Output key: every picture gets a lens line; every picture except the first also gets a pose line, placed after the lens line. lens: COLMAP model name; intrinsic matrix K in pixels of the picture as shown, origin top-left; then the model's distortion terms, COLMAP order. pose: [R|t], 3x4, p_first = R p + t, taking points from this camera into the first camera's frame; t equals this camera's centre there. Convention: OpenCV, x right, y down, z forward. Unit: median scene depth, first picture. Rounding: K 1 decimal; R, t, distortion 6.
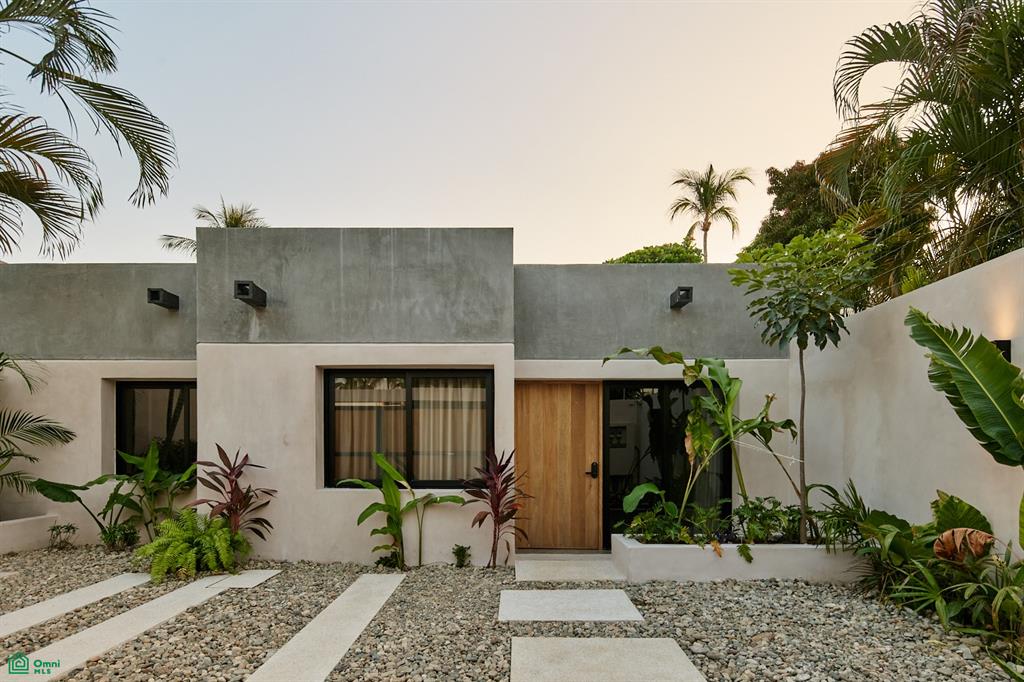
lens RADIAL K [[504.8, 0, 511.3], [0, 504.8, 446.0], [0, 0, 1]] dist [0.002626, 0.000279]
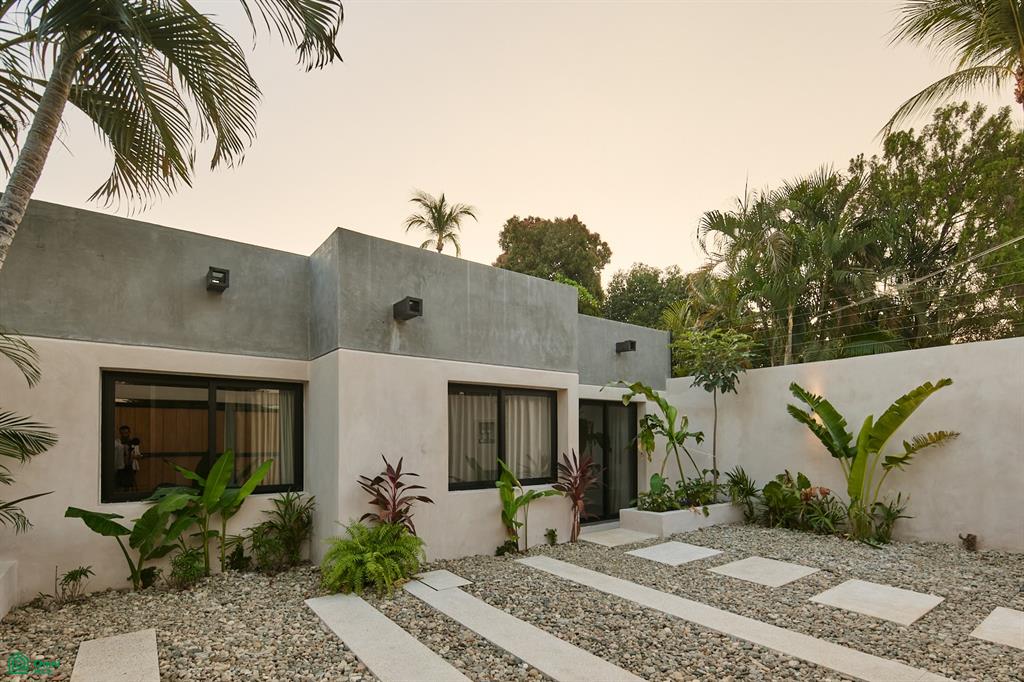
lens RADIAL K [[492.6, 0, 512.0], [0, 492.6, 433.7], [0, 0, 1]] dist [-0.001582, -0.000324]
pose [[0.794543, 0.000619, 0.607207, -0.927344], [-0.000007, 0.999999, -0.001011, -0.041979], [-0.607207, 0.000799, 0.794543, 0.063987]]
